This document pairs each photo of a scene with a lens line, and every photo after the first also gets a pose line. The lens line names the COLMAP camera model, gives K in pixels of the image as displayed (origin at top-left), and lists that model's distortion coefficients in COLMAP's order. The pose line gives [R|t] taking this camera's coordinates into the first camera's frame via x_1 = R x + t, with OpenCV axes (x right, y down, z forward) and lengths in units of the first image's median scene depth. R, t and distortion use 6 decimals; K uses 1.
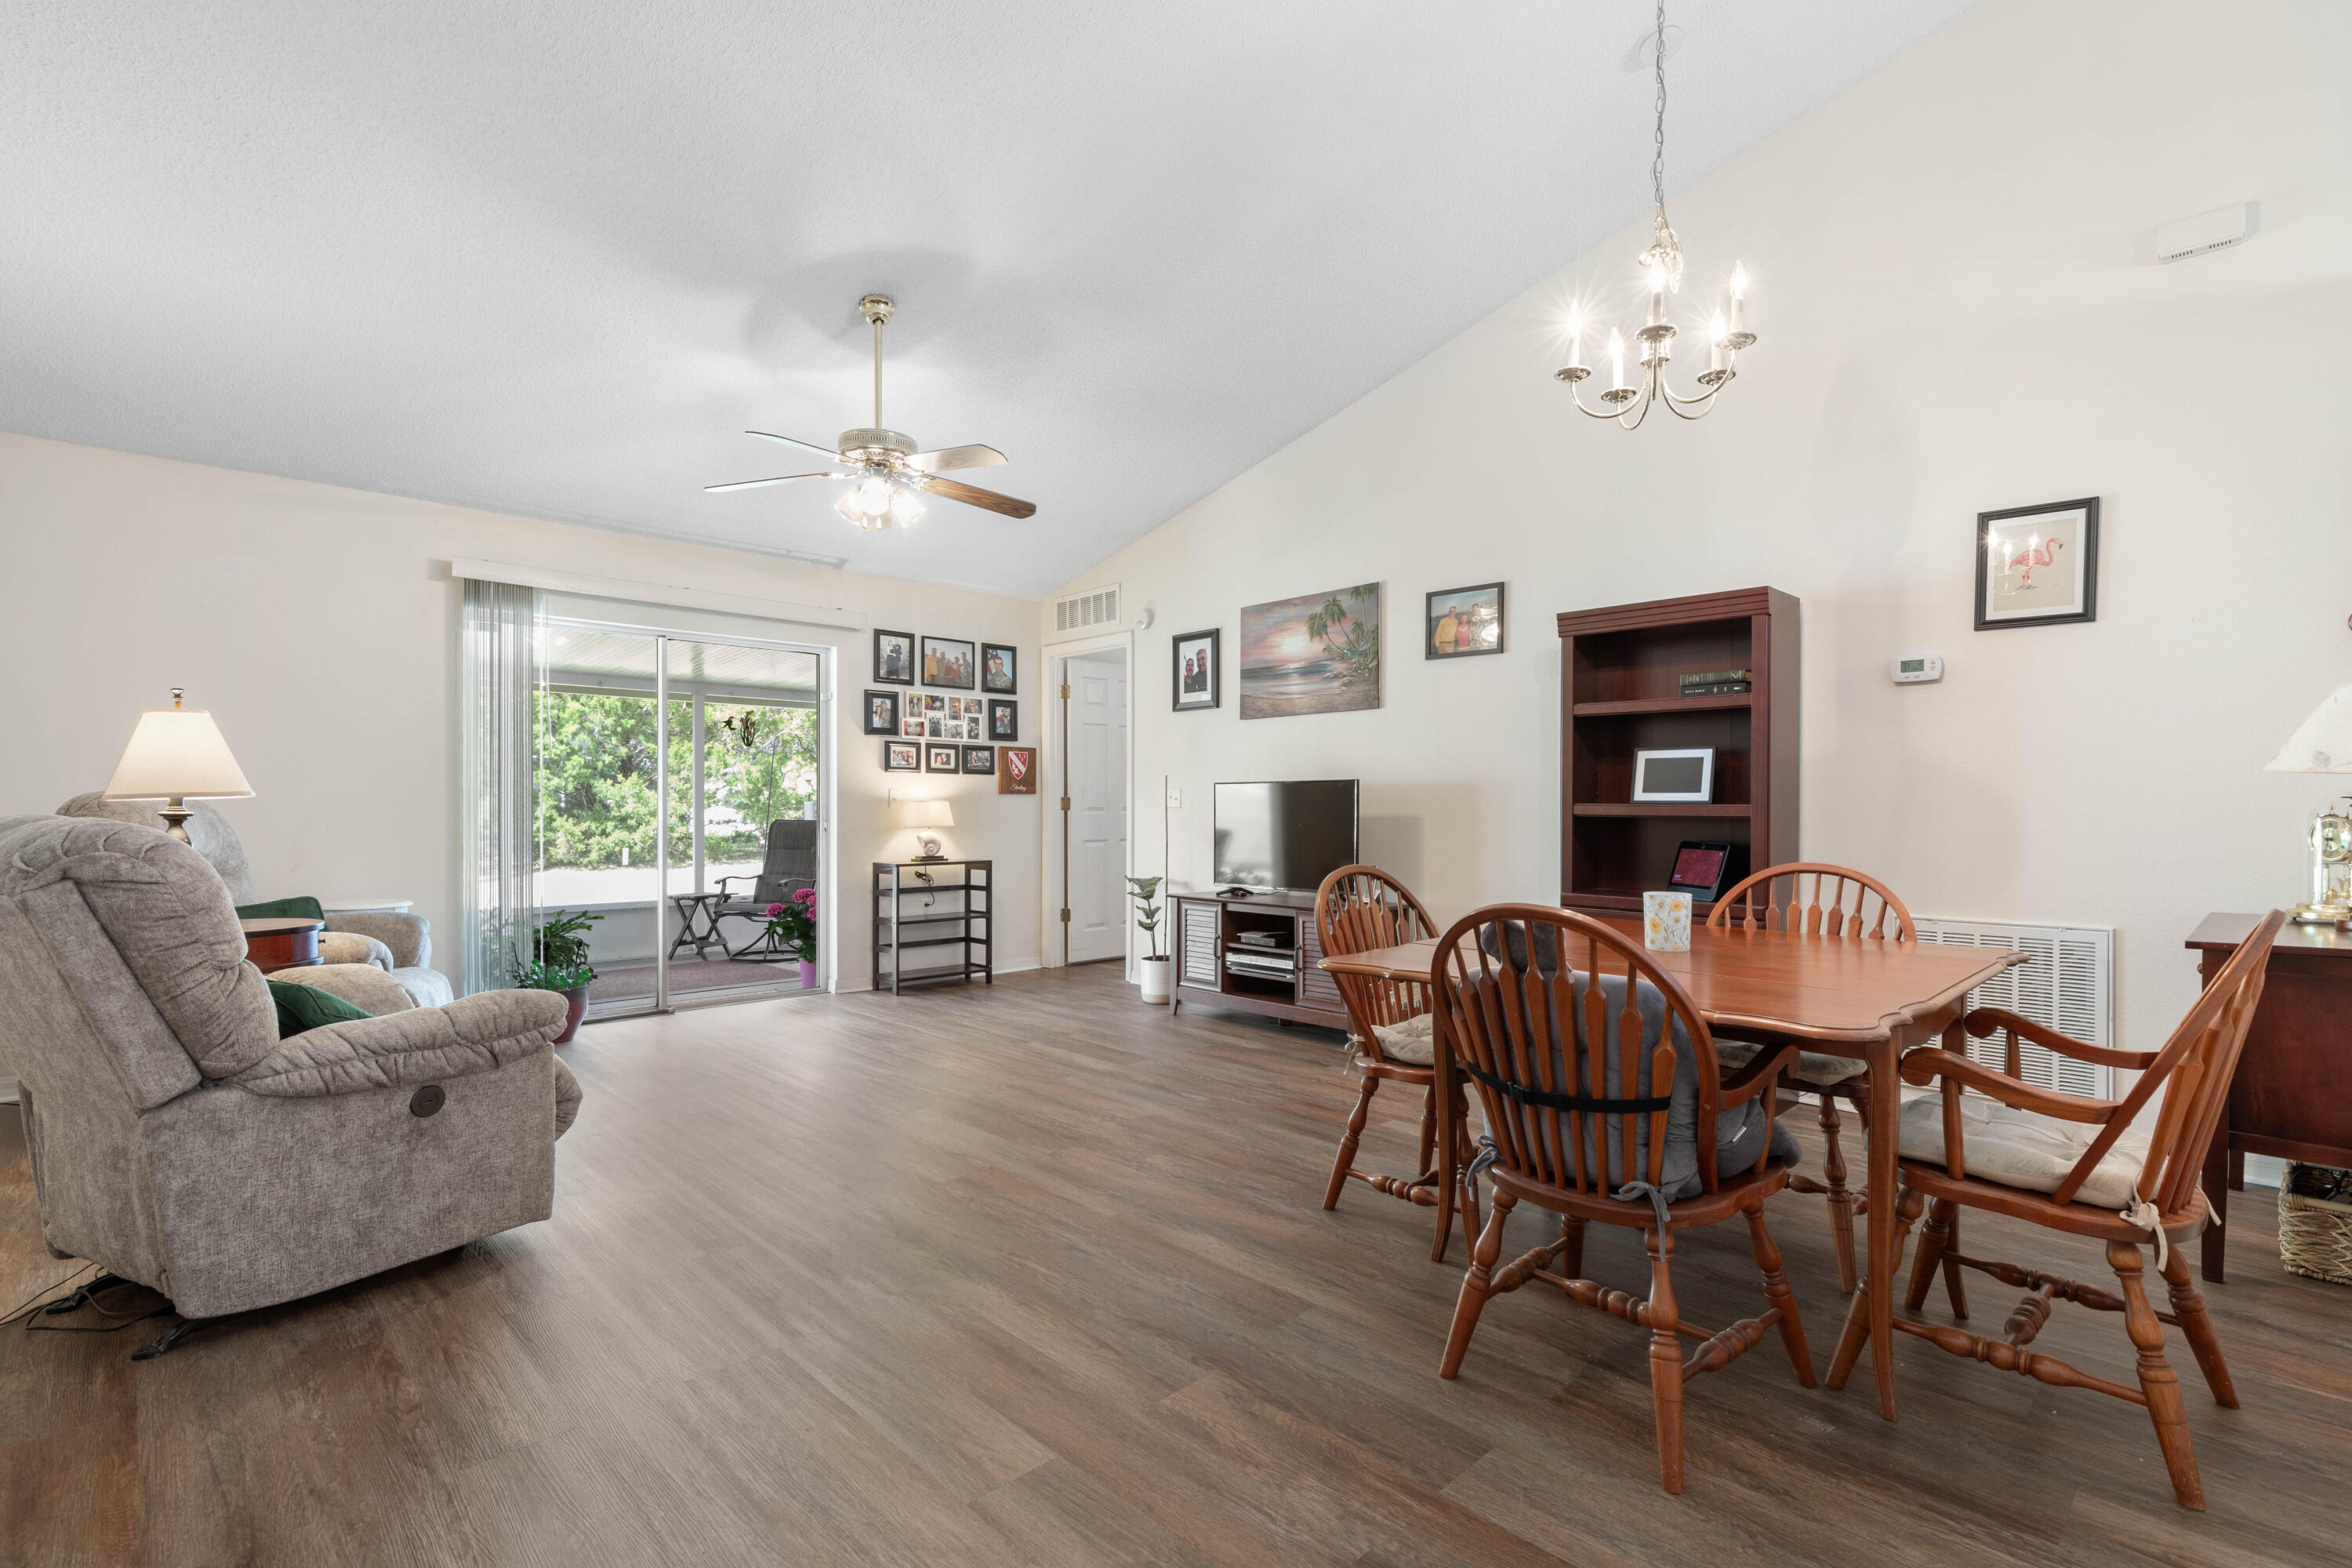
lens RADIAL K [[1064.1, 0, 1176.0], [0, 1064.1, 784.0], [0, 0, 1]] dist [0.001814, -0.000709]
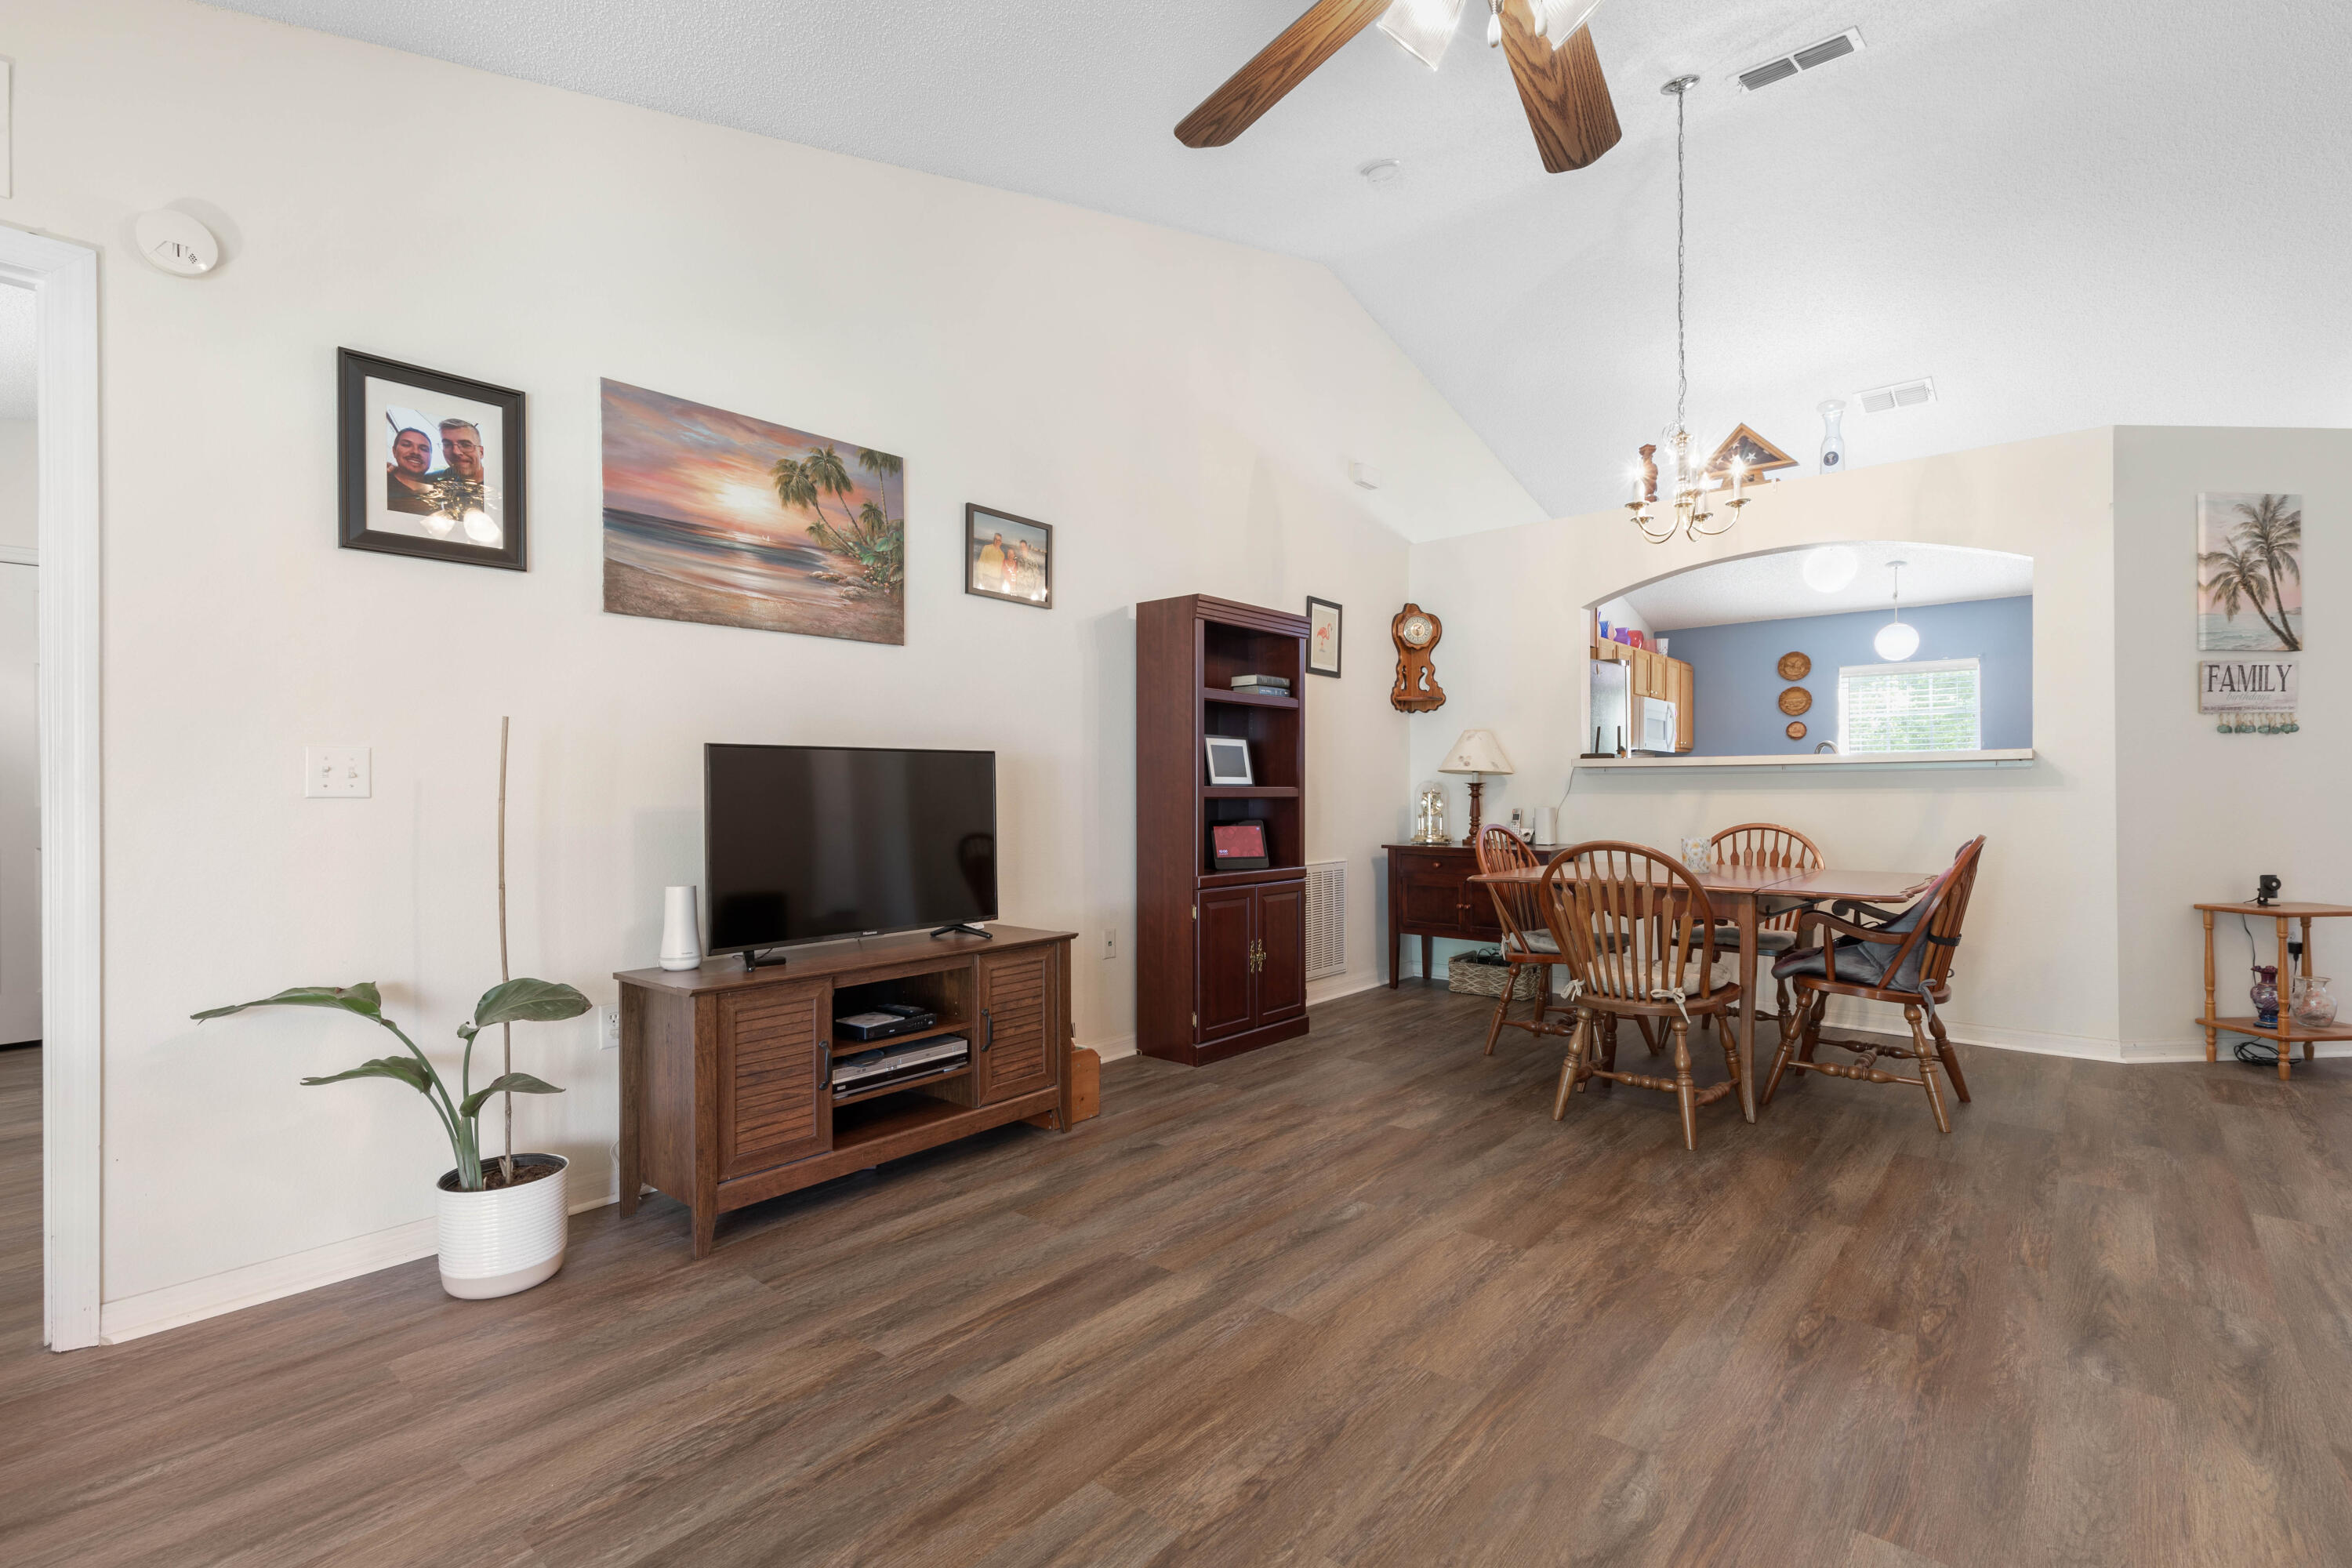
lens RADIAL K [[1064.1, 0, 1176.0], [0, 1064.1, 784.0], [0, 0, 1]] dist [0.001814, -0.000709]
pose [[-0.087241, 0.008686, 0.996149, -0.518930], [-0.012656, 0.999872, -0.009827, 0.021912], [-0.996107, -0.013464, -0.087120, 0.929372]]
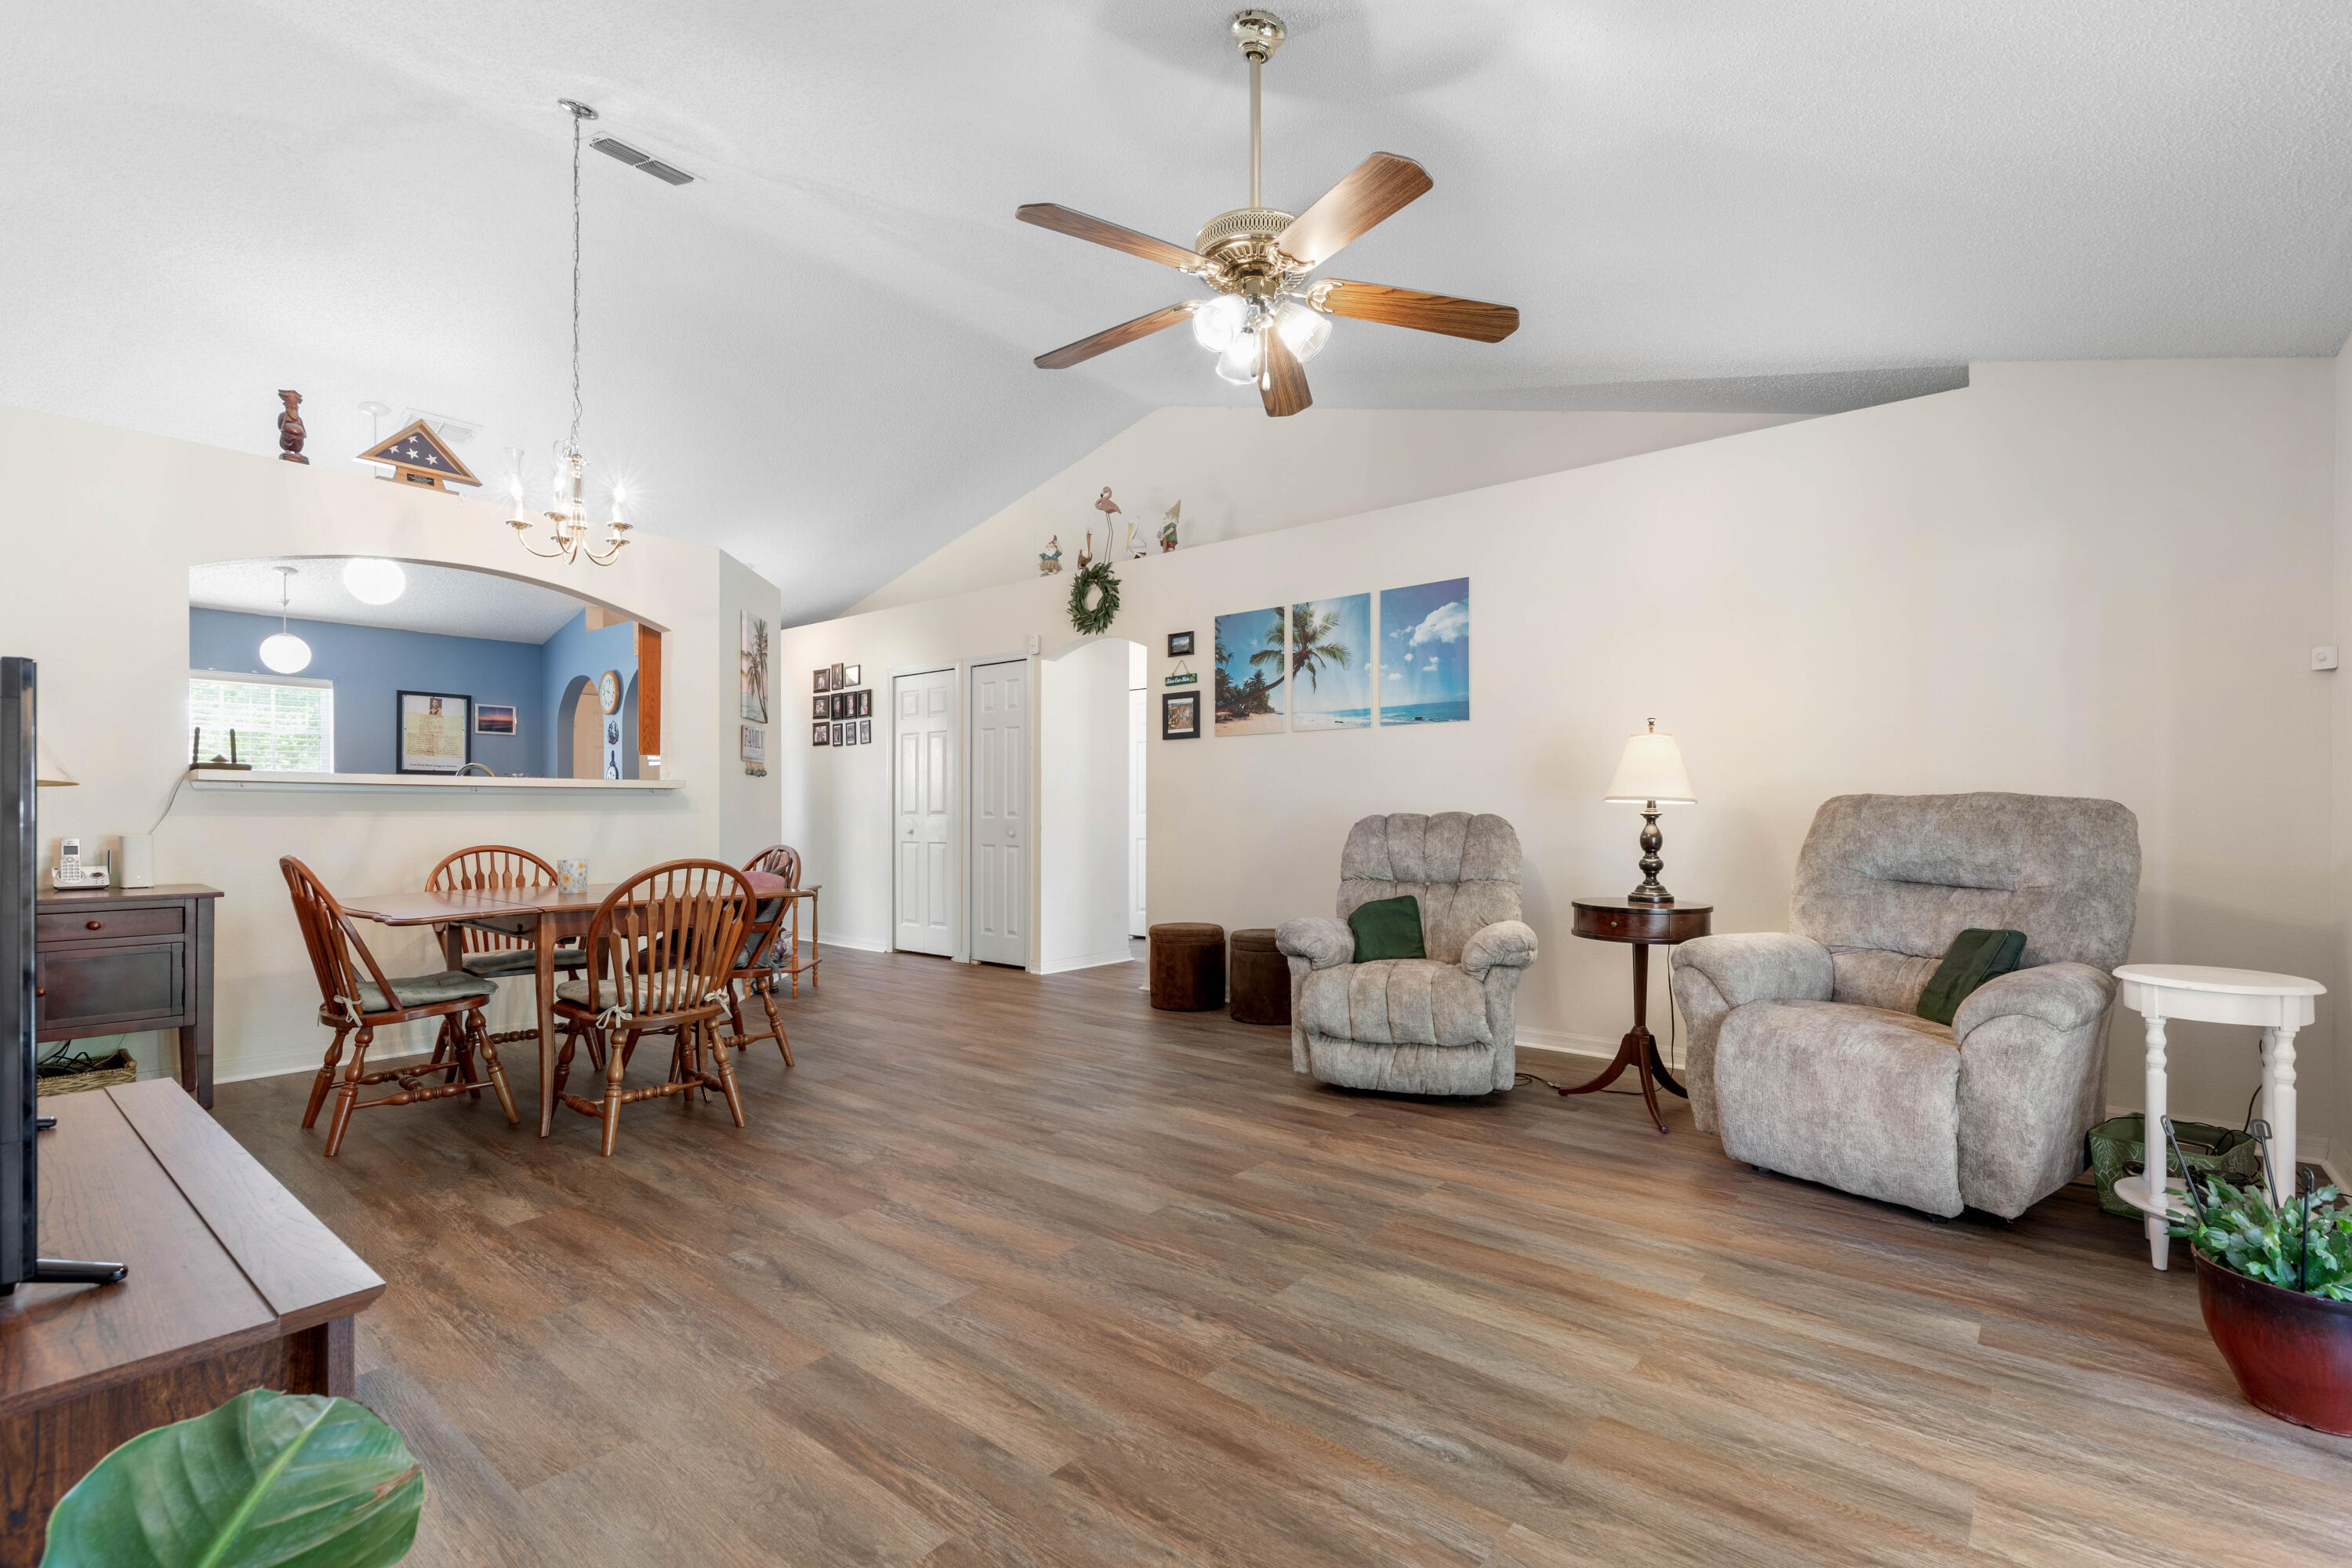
lens RADIAL K [[1078.5, 0, 1192.3], [0, 1078.5, 795.0], [0, 0, 1]] dist [0.018686, -0.000475]
pose [[-0.994166, -0.002653, -0.107829, -0.139902], [0.000848, 0.999474, -0.032406, 0.028212], [0.107858, -0.032309, -0.993641, 1.334454]]
